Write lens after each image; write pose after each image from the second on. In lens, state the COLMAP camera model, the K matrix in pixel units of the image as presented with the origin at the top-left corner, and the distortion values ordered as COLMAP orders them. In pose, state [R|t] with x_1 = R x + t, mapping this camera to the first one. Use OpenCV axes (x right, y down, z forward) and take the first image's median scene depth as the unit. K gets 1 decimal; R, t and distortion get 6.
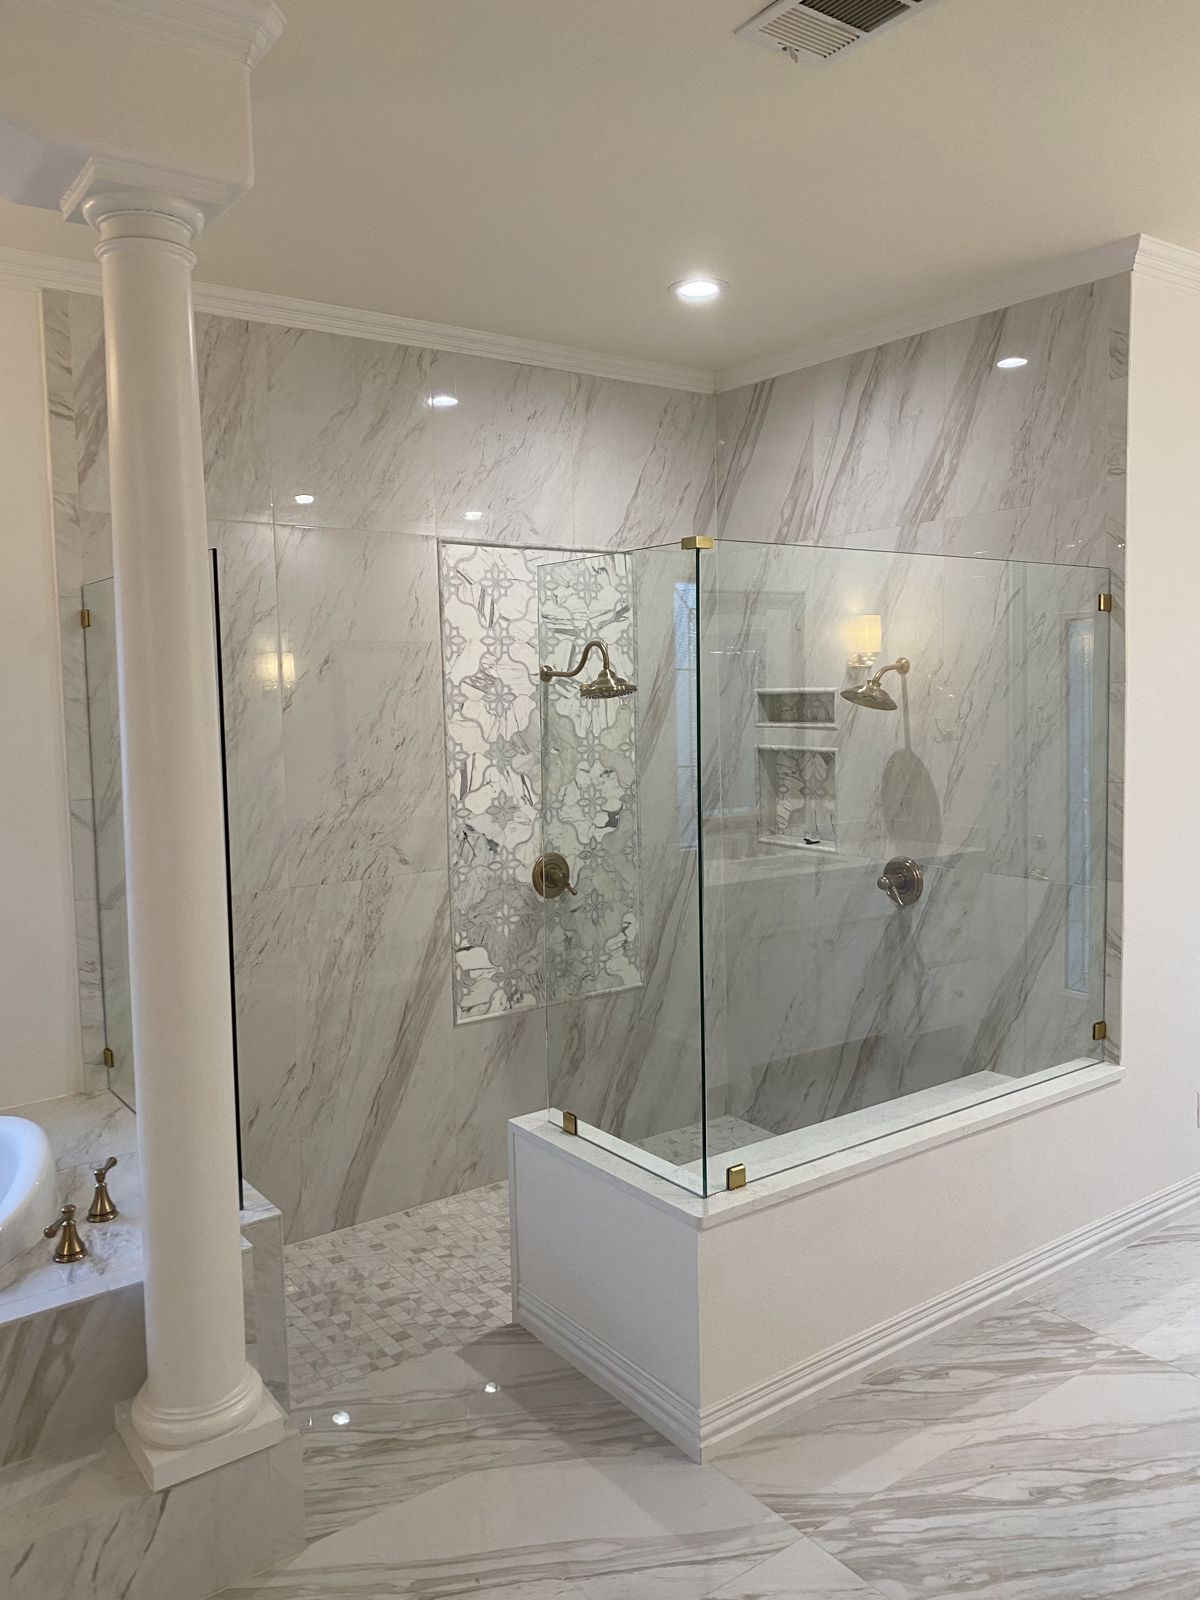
lens RADIAL K [[1225.9, 0, 599.8], [0, 1225.9, 784.4], [0, 0, 1]] dist [0.028116, -0.025821]
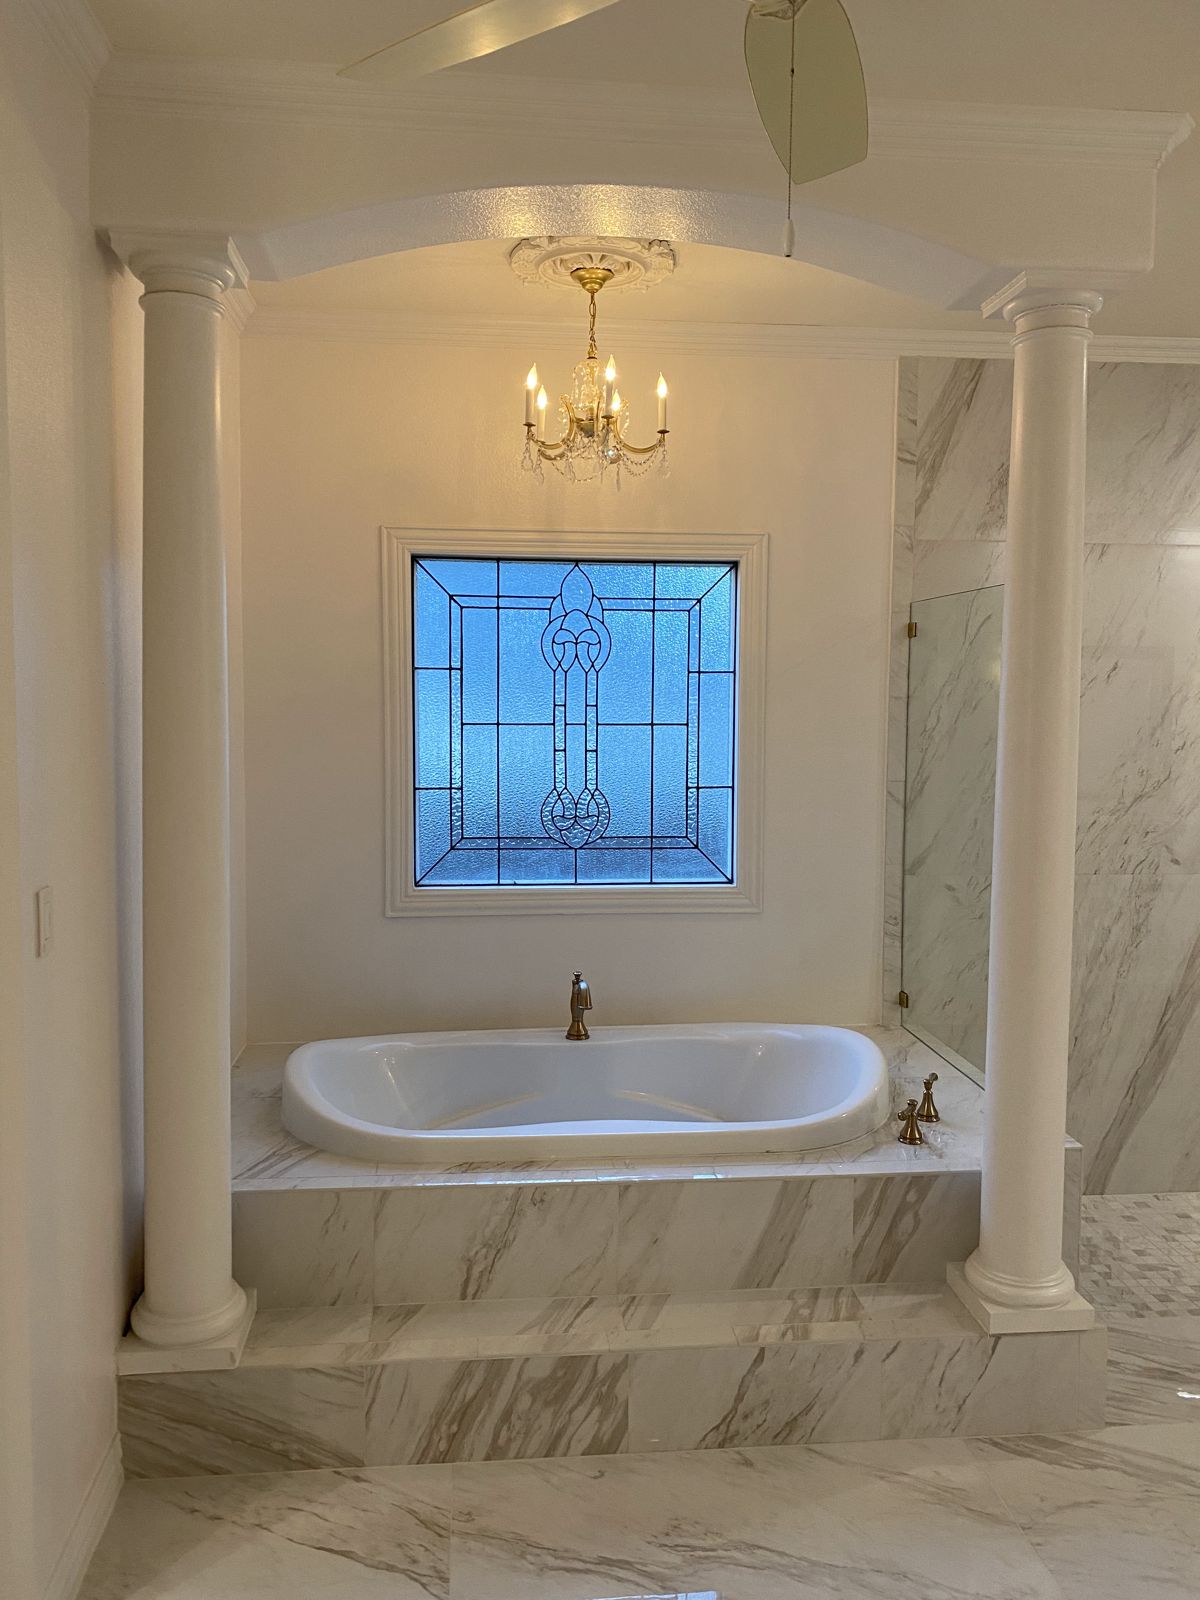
lens RADIAL K [[1225.9, 0, 599.8], [0, 1225.9, 784.4], [0, 0, 1]] dist [0.028116, -0.025821]
pose [[0.859659, 0.065861, -0.506605, -0.065260], [-0.066751, 0.997634, 0.016427, 0.015548], [0.506488, 0.019695, 0.862022, -0.177399]]
